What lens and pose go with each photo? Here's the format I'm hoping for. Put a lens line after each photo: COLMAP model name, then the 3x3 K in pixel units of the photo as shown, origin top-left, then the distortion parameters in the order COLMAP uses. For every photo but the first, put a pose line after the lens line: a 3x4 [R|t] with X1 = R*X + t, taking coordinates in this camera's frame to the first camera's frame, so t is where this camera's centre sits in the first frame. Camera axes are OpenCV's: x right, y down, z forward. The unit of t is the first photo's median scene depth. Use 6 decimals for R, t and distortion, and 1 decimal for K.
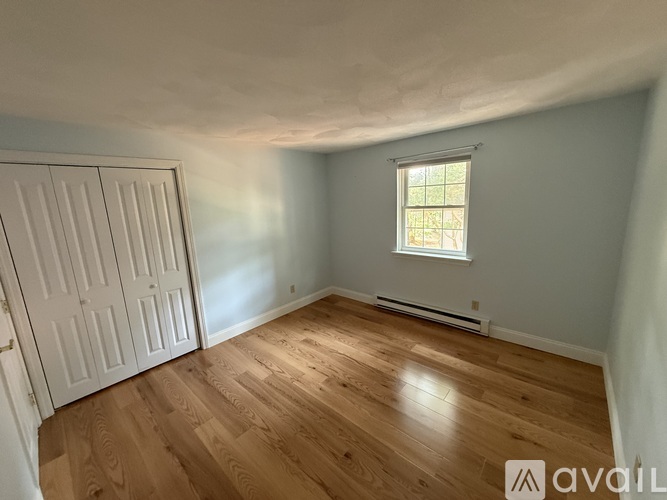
lens RADIAL K [[264.7, 0, 332.3], [0, 264.7, 248.0], [0, 0, 1]] dist [0.000955, 0.000007]
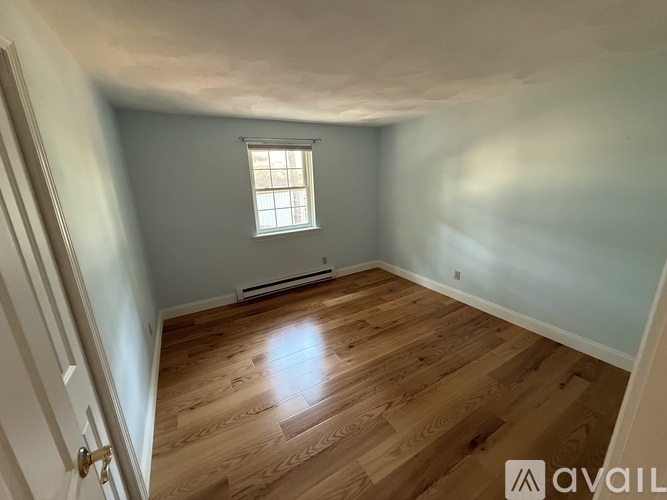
lens RADIAL K [[264.7, 0, 332.3], [0, 264.7, 248.0], [0, 0, 1]] dist [0.000955, 0.000007]
pose [[0.313444, -0.208873, 0.926350, -0.697519], [0.195606, 0.968791, 0.152256, -0.044759], [-0.929242, 0.133476, 0.344518, 0.492124]]
